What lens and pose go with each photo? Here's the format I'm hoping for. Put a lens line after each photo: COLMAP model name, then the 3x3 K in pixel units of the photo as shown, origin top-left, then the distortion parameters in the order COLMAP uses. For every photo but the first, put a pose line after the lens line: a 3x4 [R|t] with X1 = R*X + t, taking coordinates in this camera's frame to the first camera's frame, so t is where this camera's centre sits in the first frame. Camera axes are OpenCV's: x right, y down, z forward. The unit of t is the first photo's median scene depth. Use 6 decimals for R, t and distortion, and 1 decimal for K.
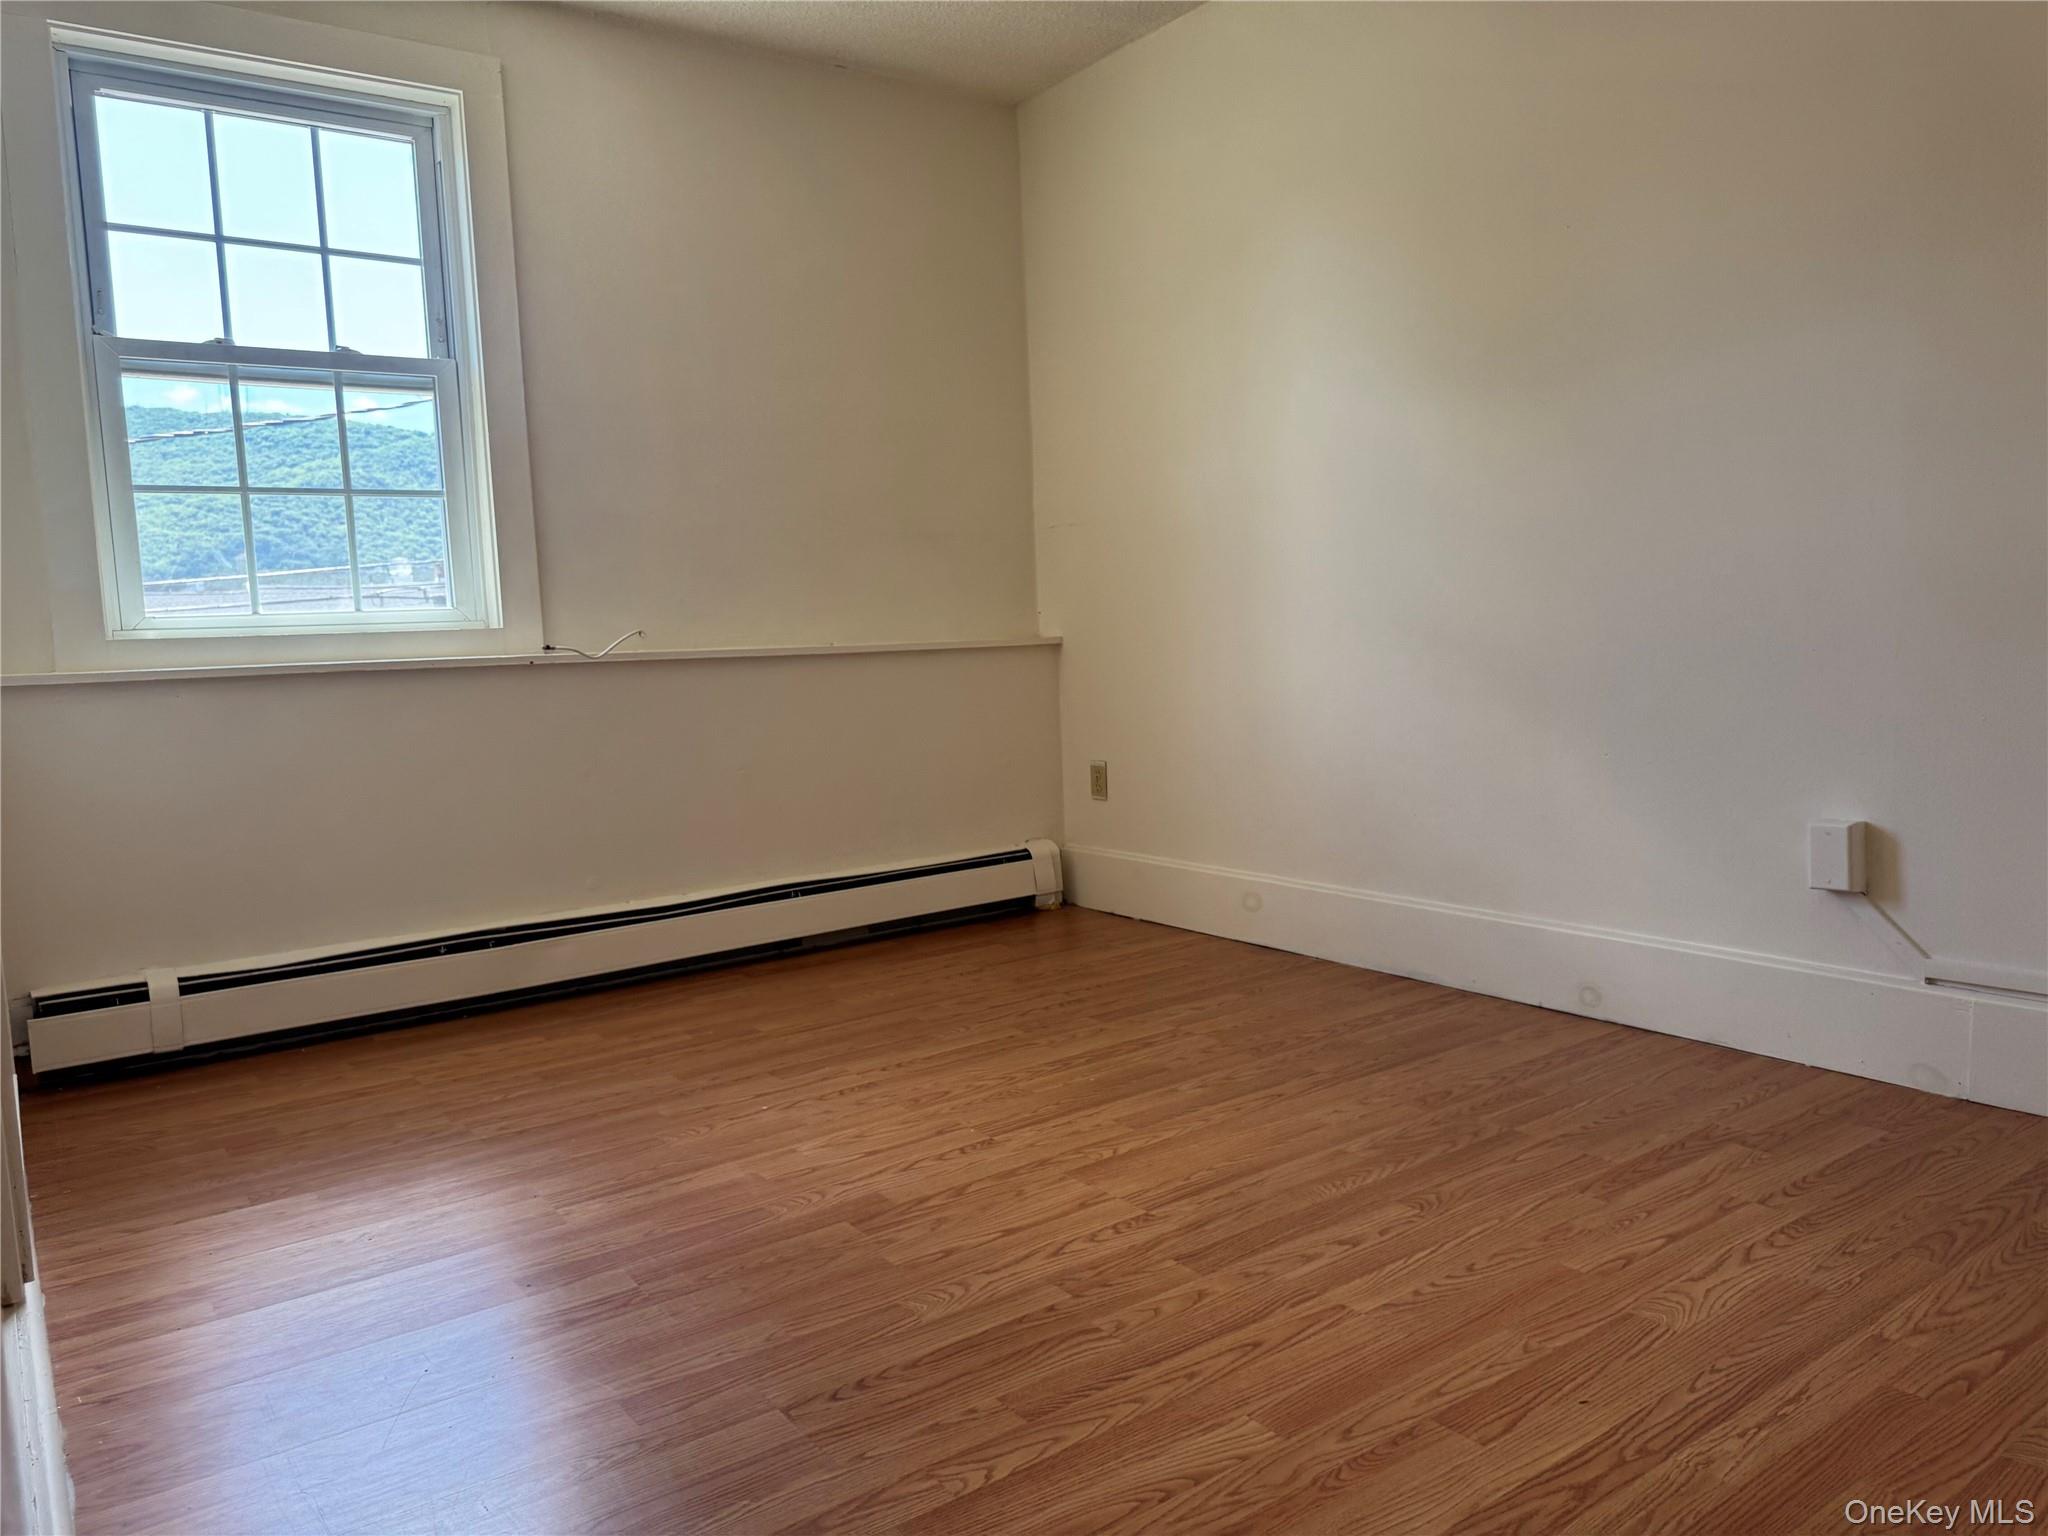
lens RADIAL K [[1437.3, 0, 1023.9], [0, 1437.3, 780.7], [0, 0, 1]] dist [0.147212, -0.267563]
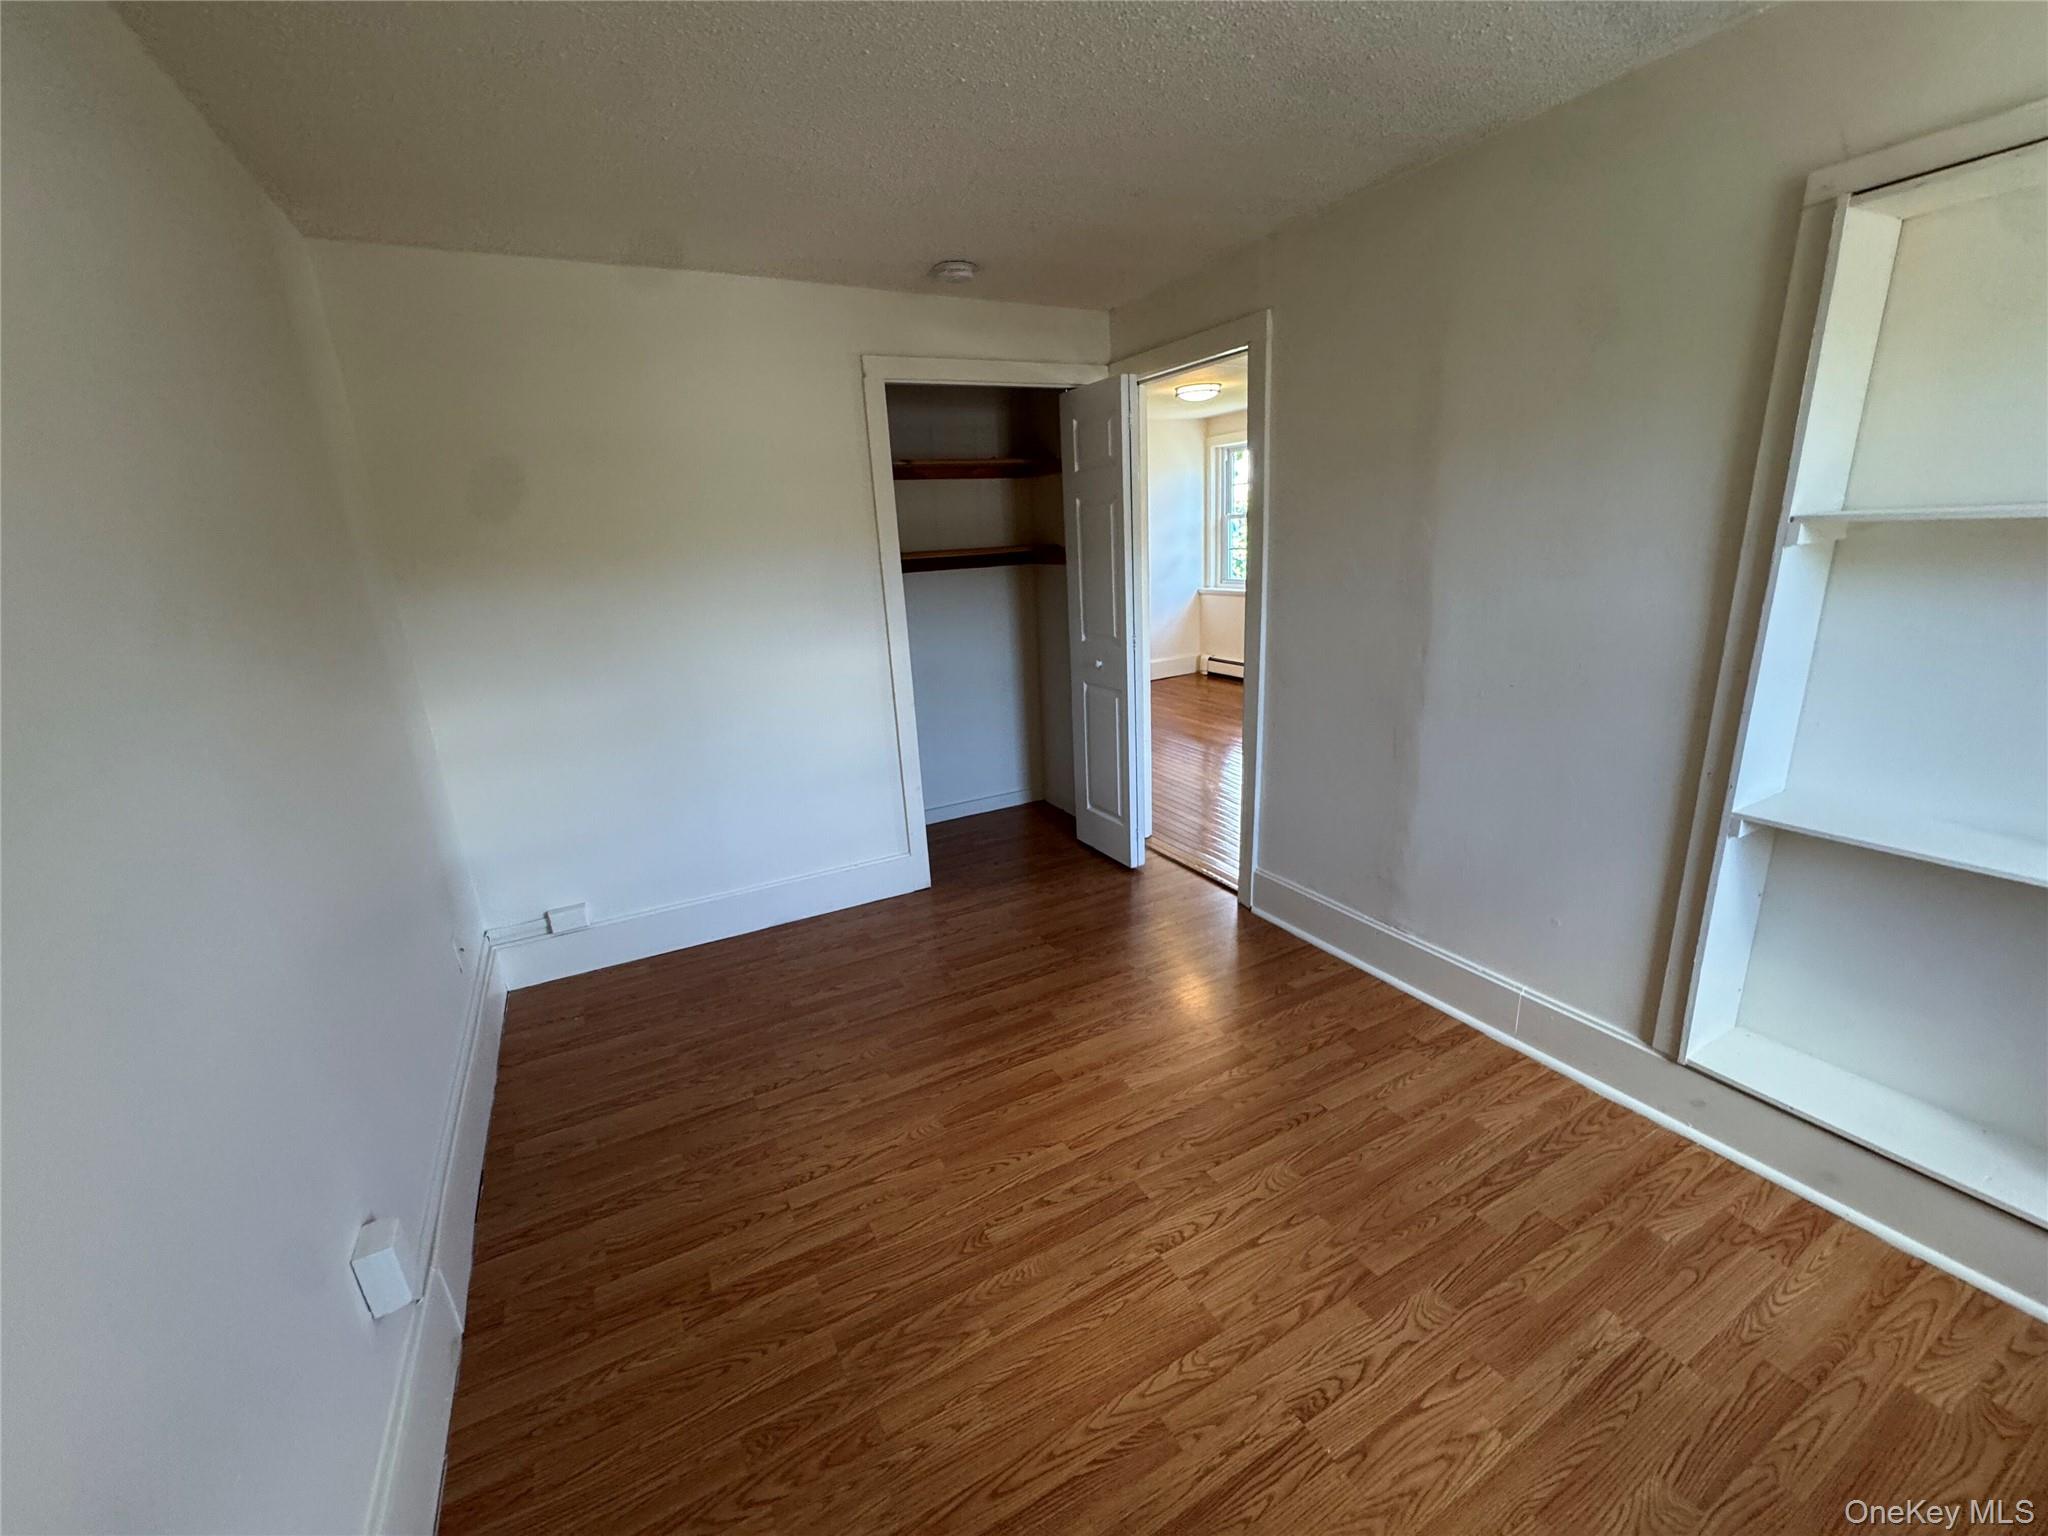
lens RADIAL K [[817.1, 0, 1022.2], [0, 817.1, 763.0], [0, 0, 1]] dist [-0.003855, 0.000332]
pose [[-0.987316, 0.047702, 0.151434, 0.070643], [0.100386, 0.926506, 0.362642, -0.457530], [-0.123006, 0.373244, -0.919543, 1.521103]]
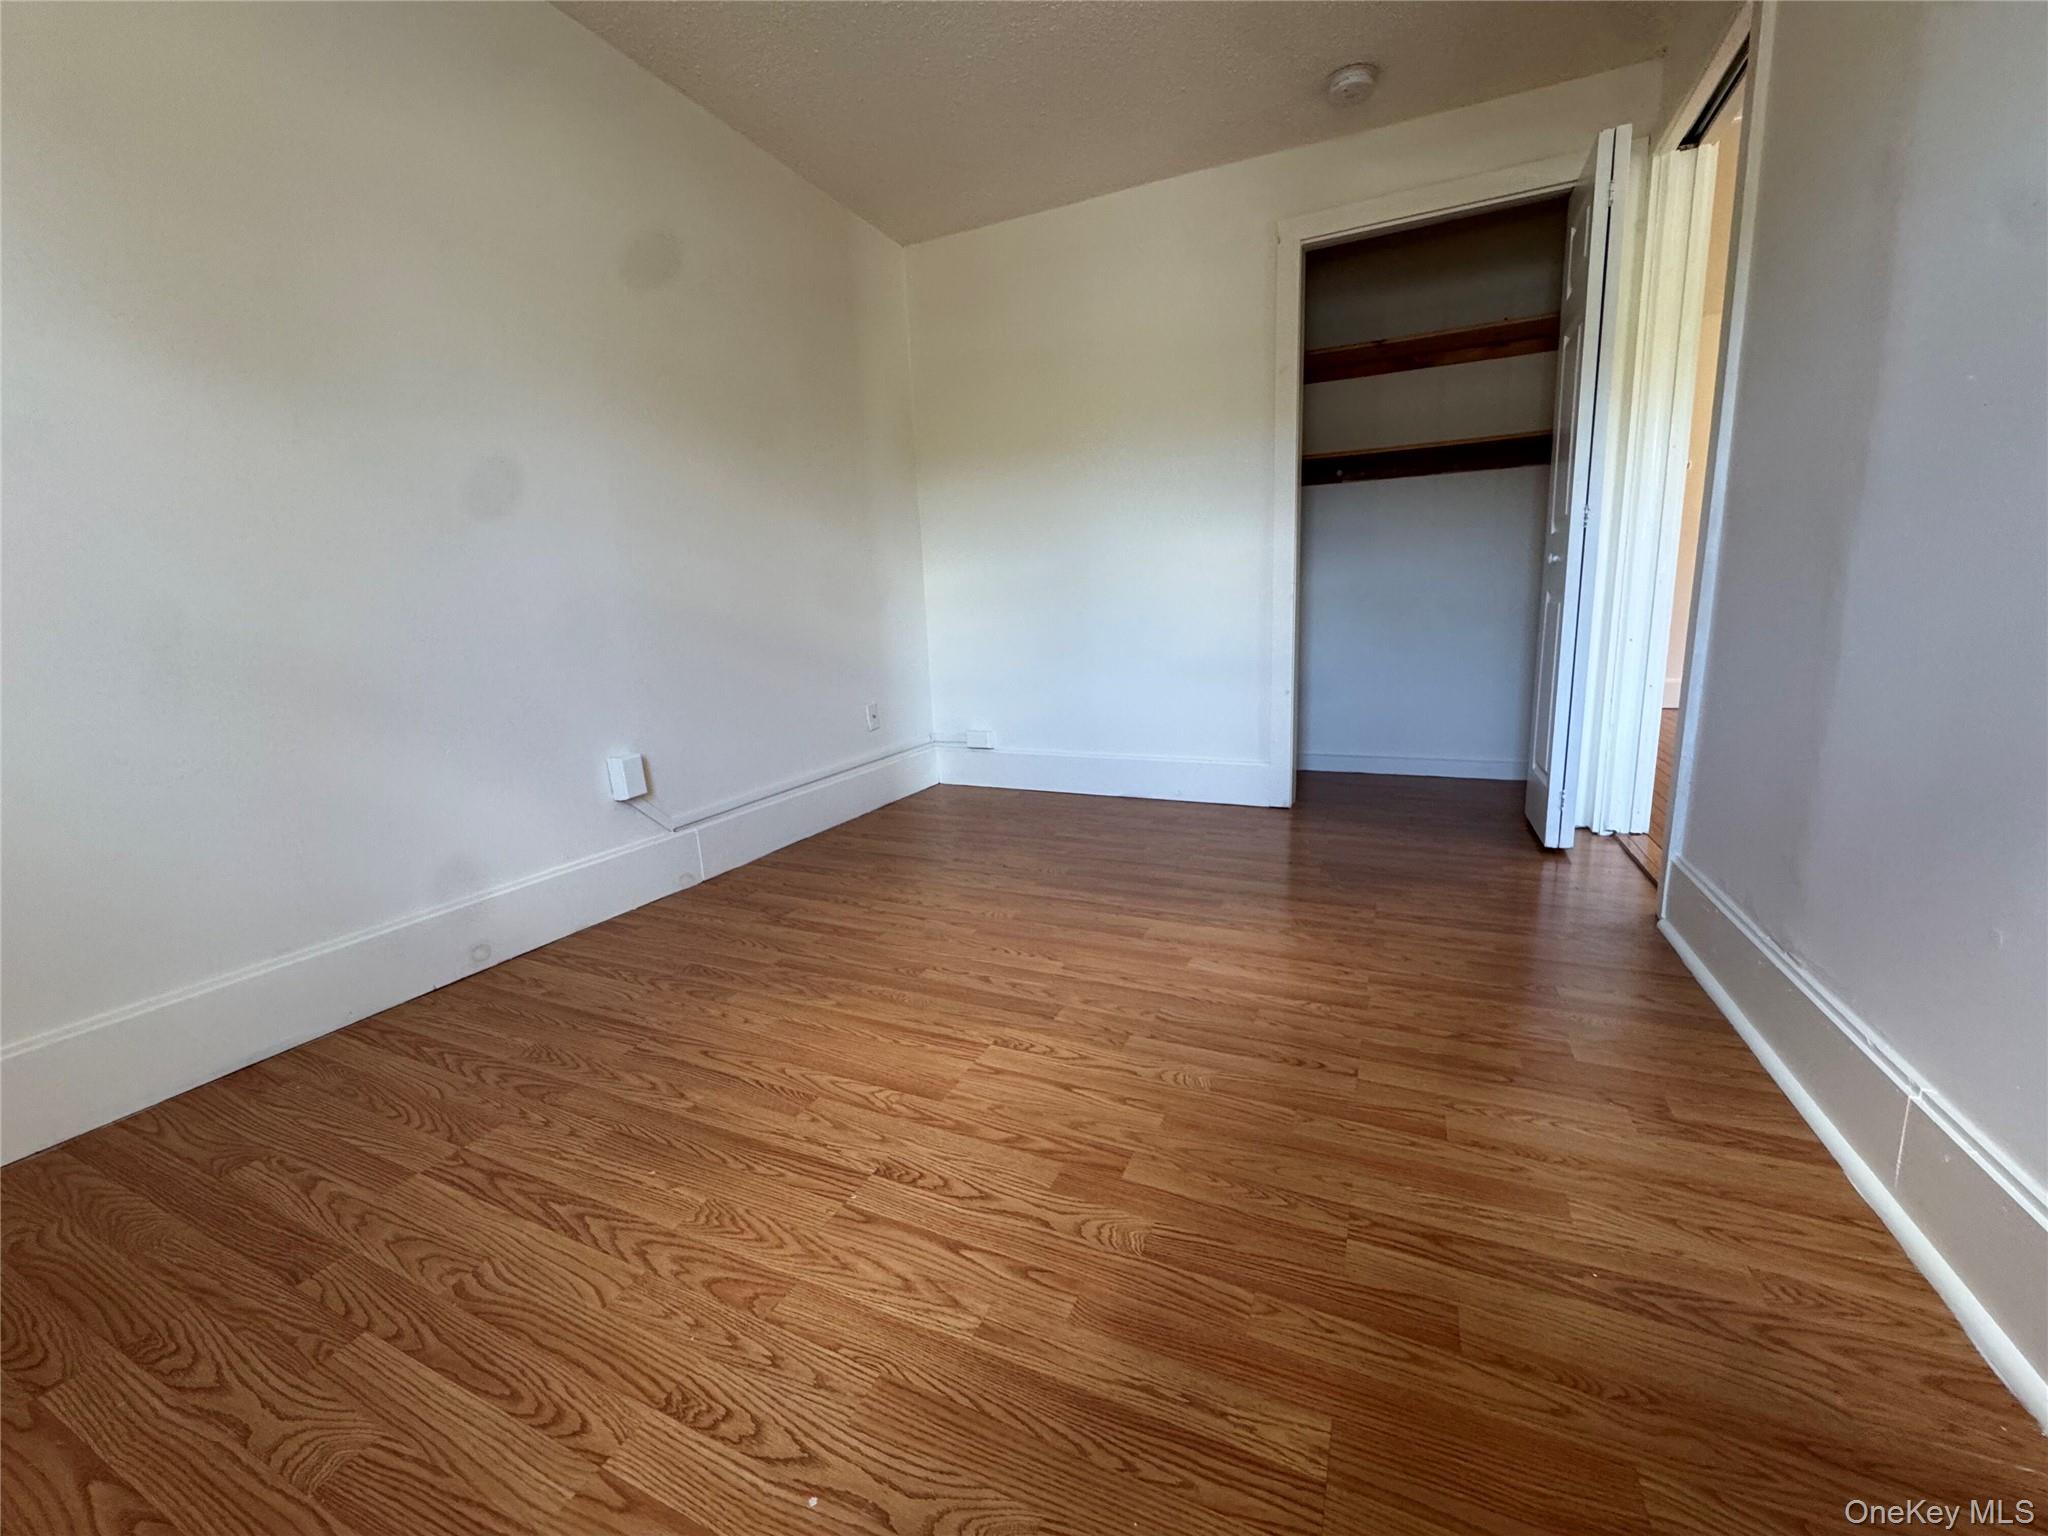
lens RADIAL K [[817.1, 0, 1022.2], [0, 817.1, 763.0], [0, 0, 1]] dist [-0.003855, 0.000332]
pose [[-0.491139, -0.104992, 0.864731, -0.528391], [0.147617, 0.968319, 0.201412, -0.097509], [-0.858482, 0.226570, -0.460081, 1.207736]]
